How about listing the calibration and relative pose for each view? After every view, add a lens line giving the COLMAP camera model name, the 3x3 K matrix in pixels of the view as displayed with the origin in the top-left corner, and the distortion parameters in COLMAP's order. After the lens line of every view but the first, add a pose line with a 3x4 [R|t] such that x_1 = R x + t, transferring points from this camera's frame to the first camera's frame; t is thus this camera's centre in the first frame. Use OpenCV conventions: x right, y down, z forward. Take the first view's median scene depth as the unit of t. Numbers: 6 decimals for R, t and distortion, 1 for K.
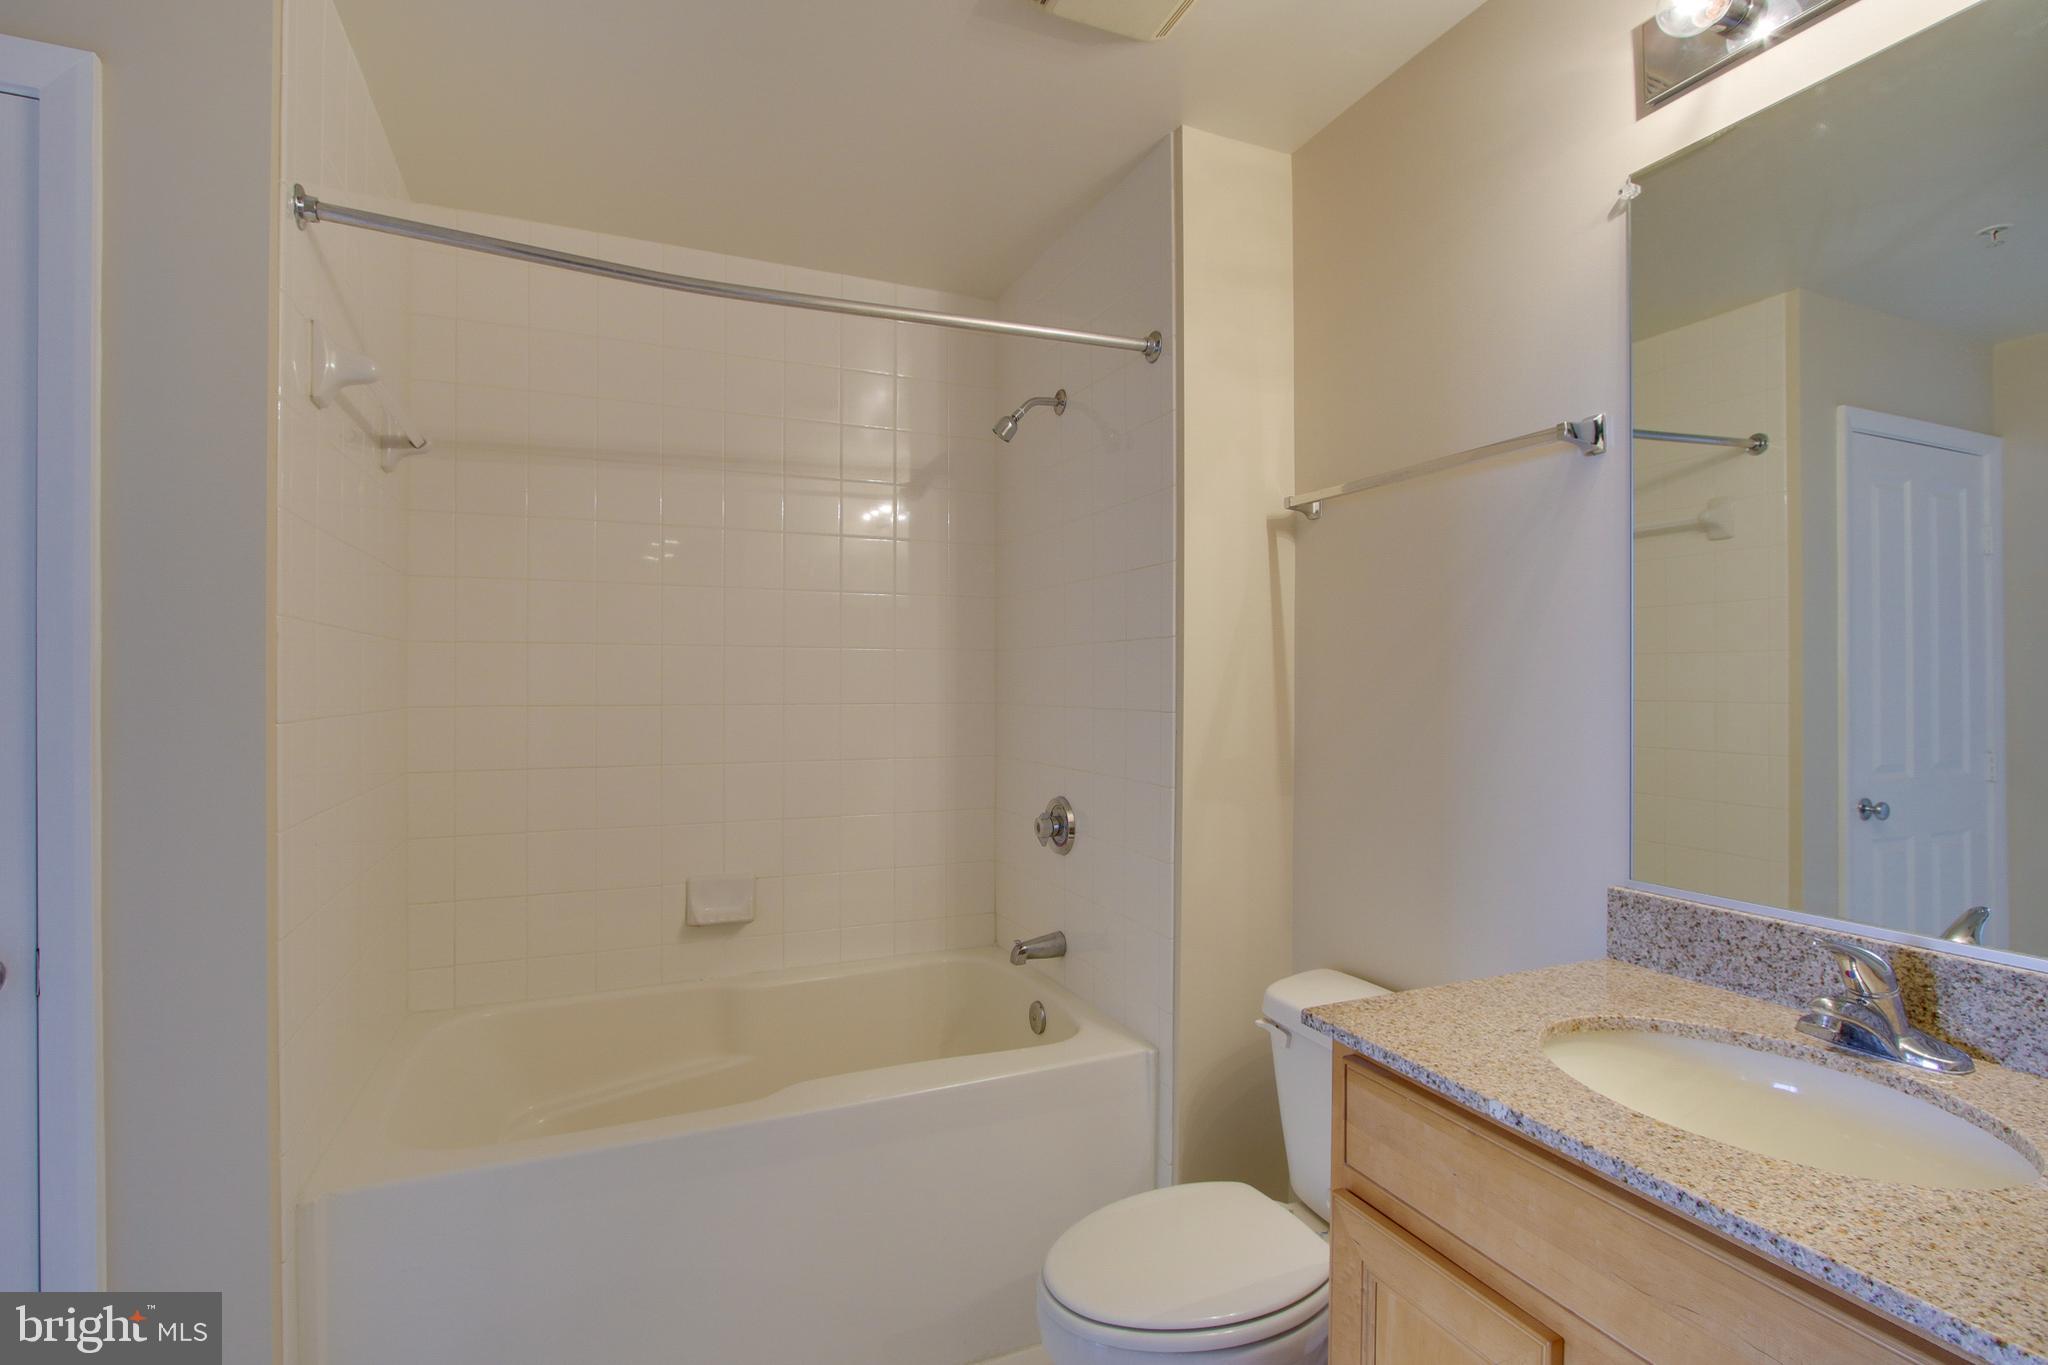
lens RADIAL K [[938.5, 0, 1028.4], [0, 938.5, 685.0], [0, 0, 1]] dist [-0.014713, -0.000233]
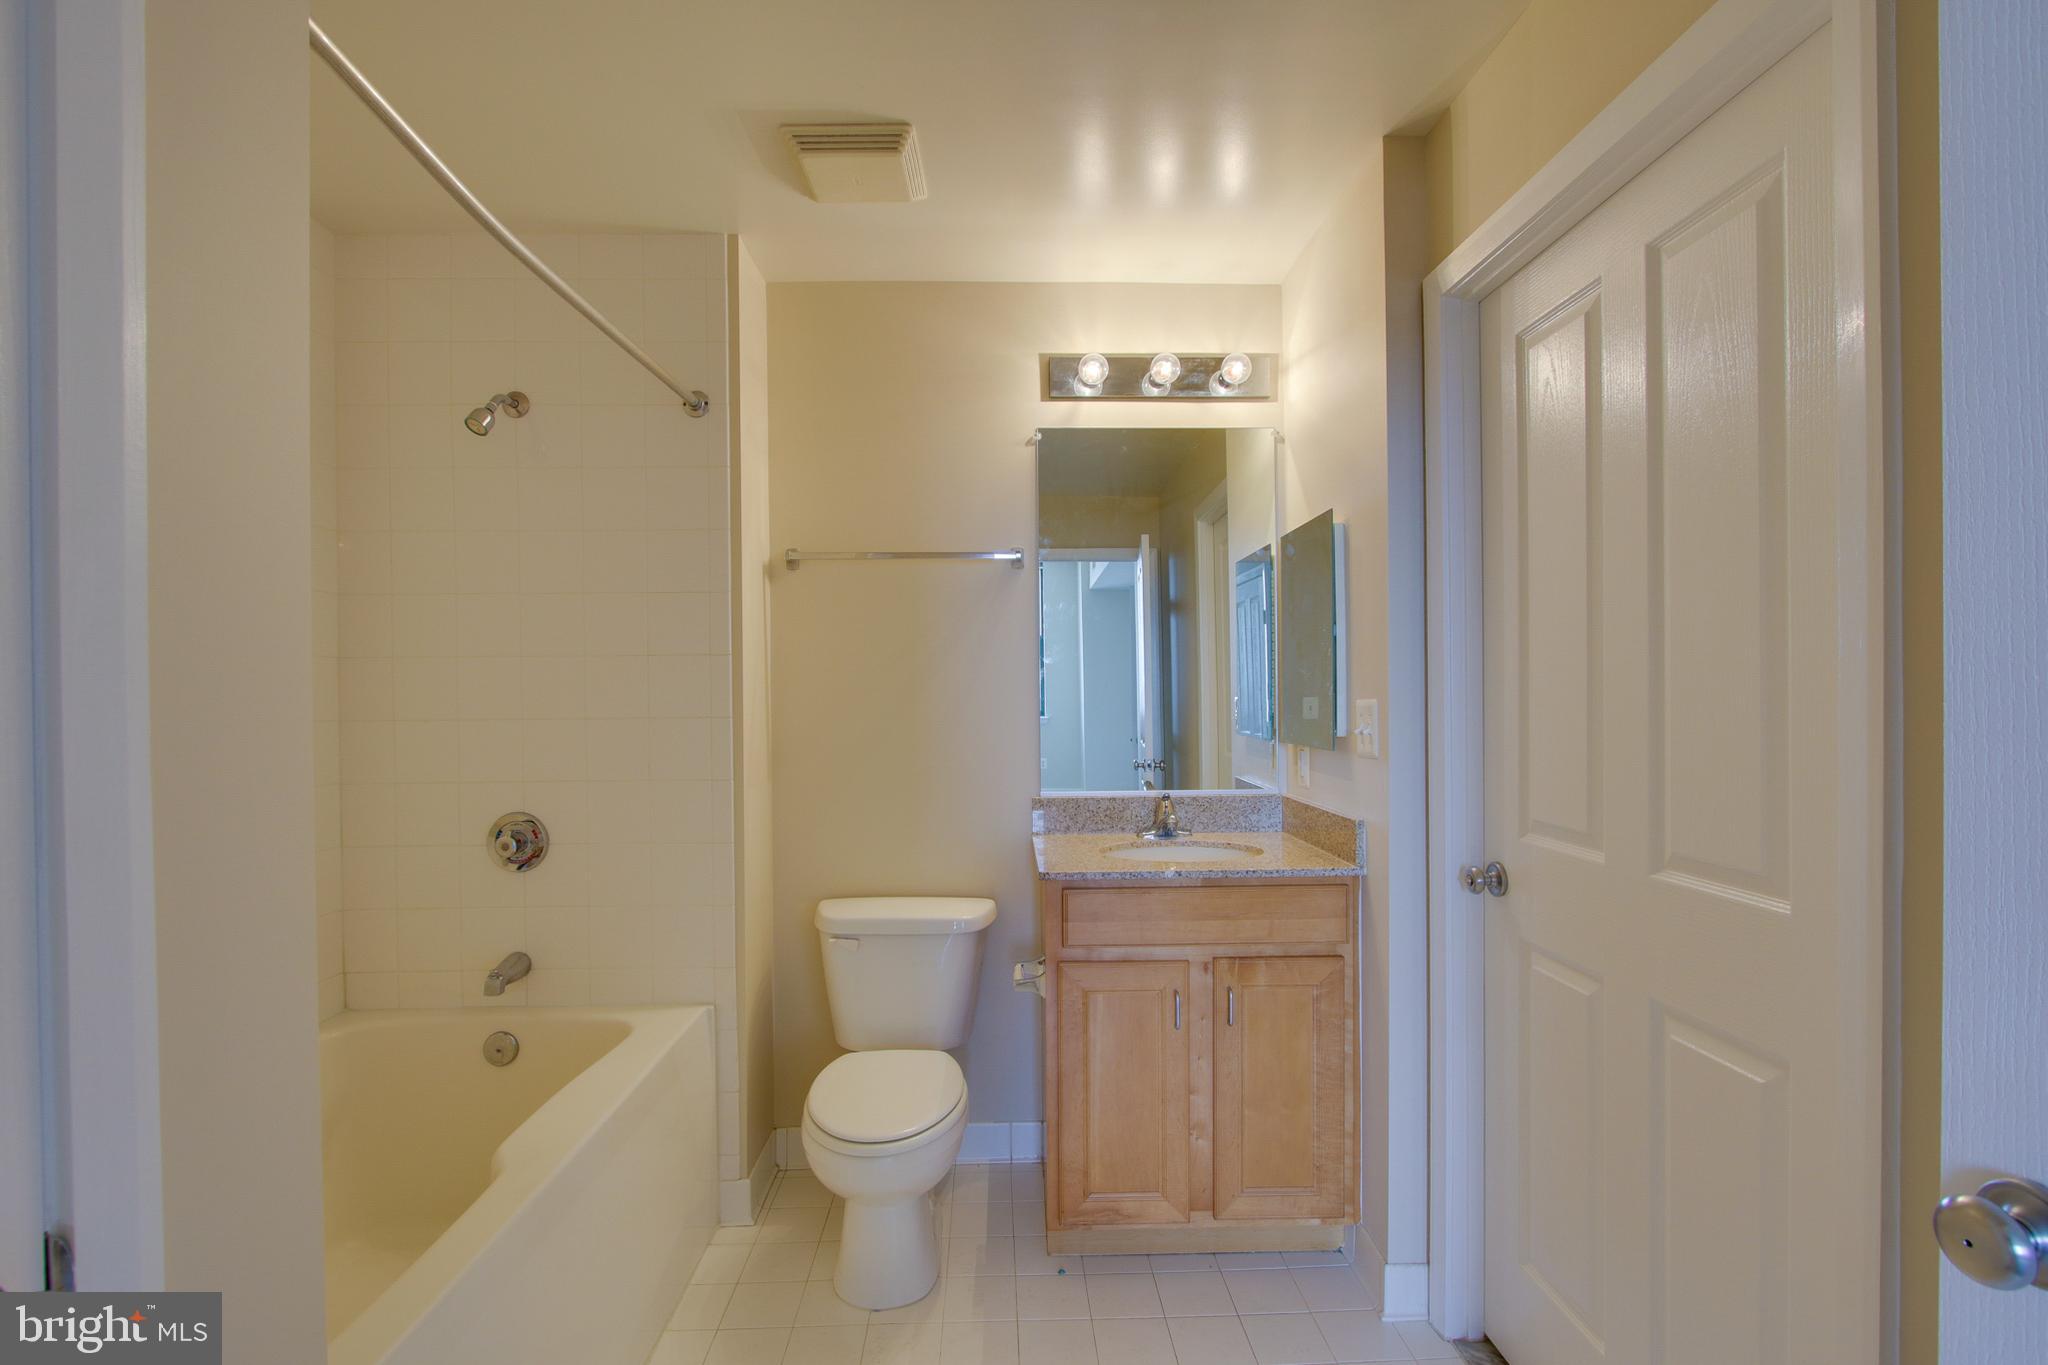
lens RADIAL K [[938.5, 0, 1030.7], [0, 938.5, 675.9], [0, 0, 1]] dist [-0.014713, -0.000233]
pose [[0.388765, 0.005937, 0.921318, -1.147688], [0.006230, 0.999939, -0.009073, -0.014068], [-0.921316, 0.009267, 0.388704, 0.256596]]
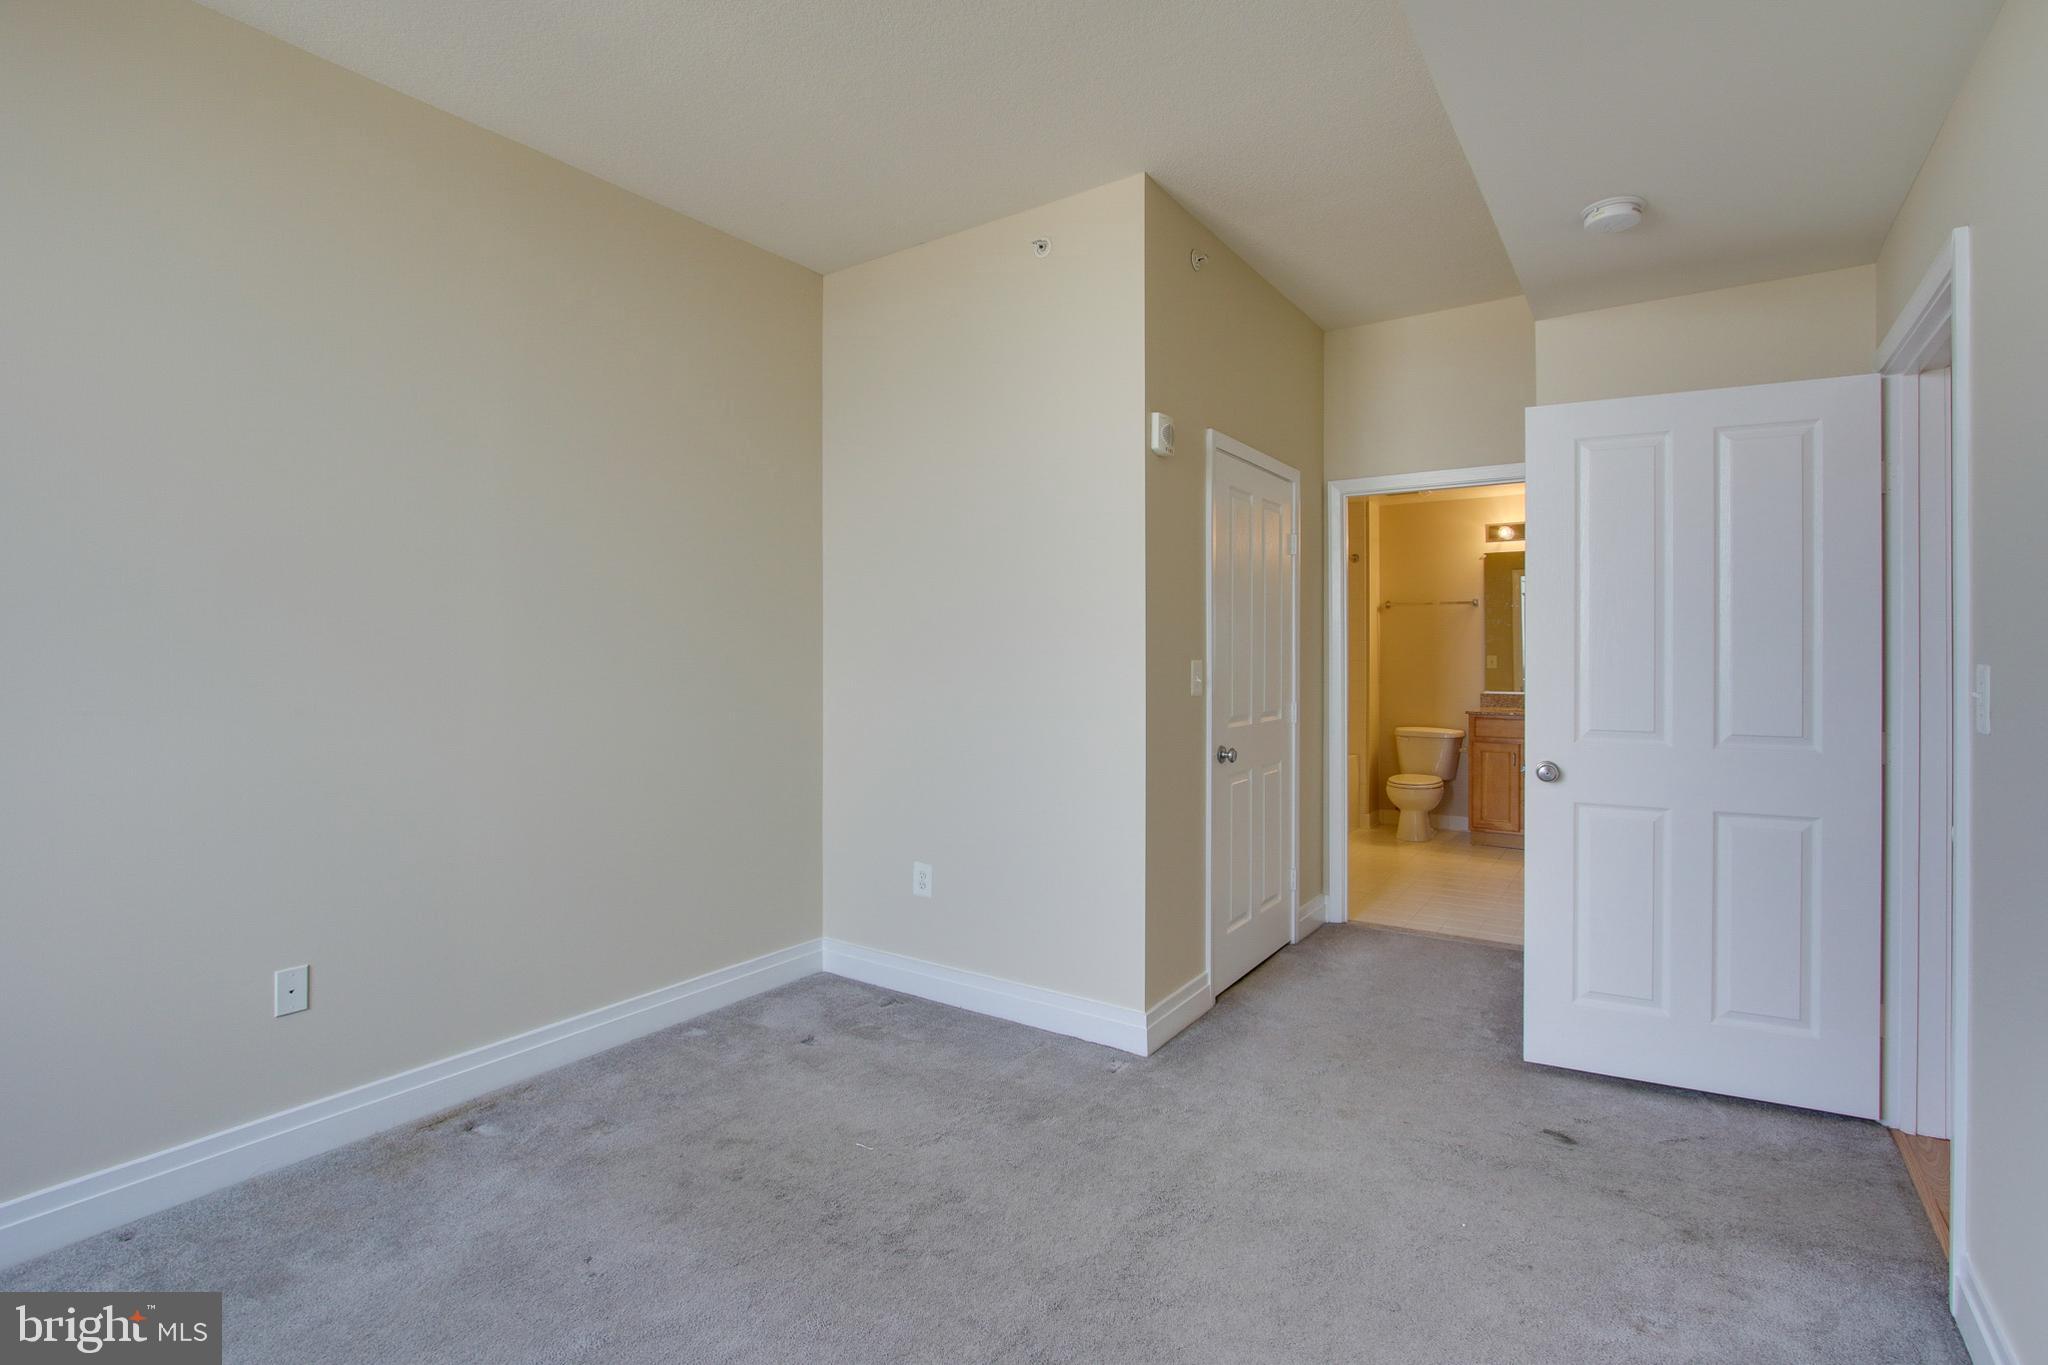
lens RADIAL K [[938.5, 0, 1033.1], [0, 938.5, 667.7], [0, 0, 1]] dist [-0.014713, -0.000233]
pose [[0.863183, -0.009326, 0.504806, -4.039587], [0.000604, 0.999848, 0.017438, -0.011082], [-0.504892, -0.014747, 0.863057, -2.161415]]
